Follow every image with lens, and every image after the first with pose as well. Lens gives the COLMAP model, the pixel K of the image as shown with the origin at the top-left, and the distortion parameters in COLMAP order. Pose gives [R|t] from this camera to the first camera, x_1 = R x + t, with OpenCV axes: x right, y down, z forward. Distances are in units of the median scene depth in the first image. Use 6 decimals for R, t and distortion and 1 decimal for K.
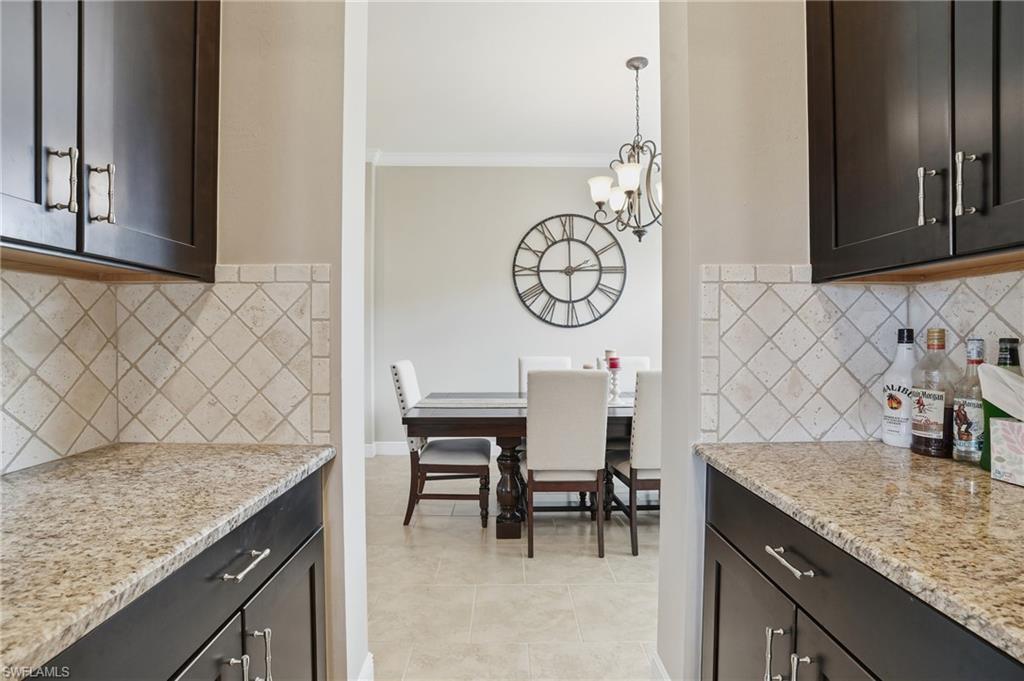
lens RADIAL K [[476.5, 0, 512.0], [0, 476.5, 340.5], [0, 0, 1]] dist [-0.055033, 0.022036]
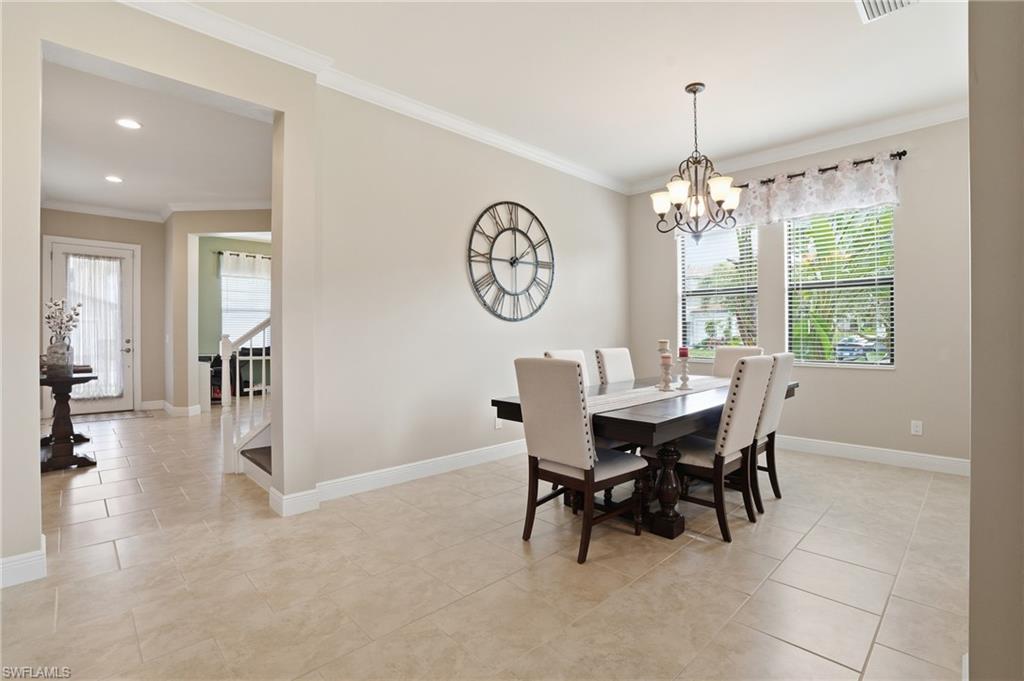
lens RADIAL K [[472.3, 0, 509.3], [0, 472.3, 329.7], [0, 0, 1]] dist [-0.050527, -0.000014]
pose [[0.720788, -0.002109, 0.693152, -0.544030], [0.015158, 0.999804, -0.012720, 0.002106], [-0.692990, 0.019675, 0.720679, 0.328185]]
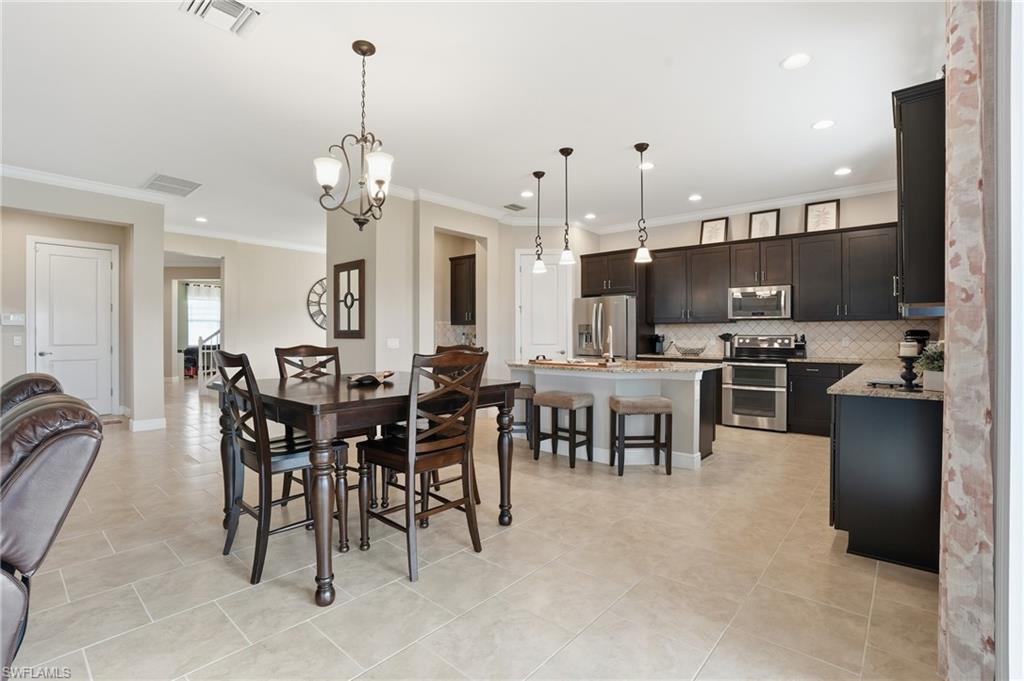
lens RADIAL K [[470.0, 0, 513.3], [0, 470.0, 337.0], [0, 0, 1]] dist [-0.055646, 0.020265]
pose [[0.658634, -0.007419, 0.752427, -0.915057], [0.012145, 0.999926, -0.000772, 0.011009], [-0.752366, 0.009646, 0.658675, -0.968022]]
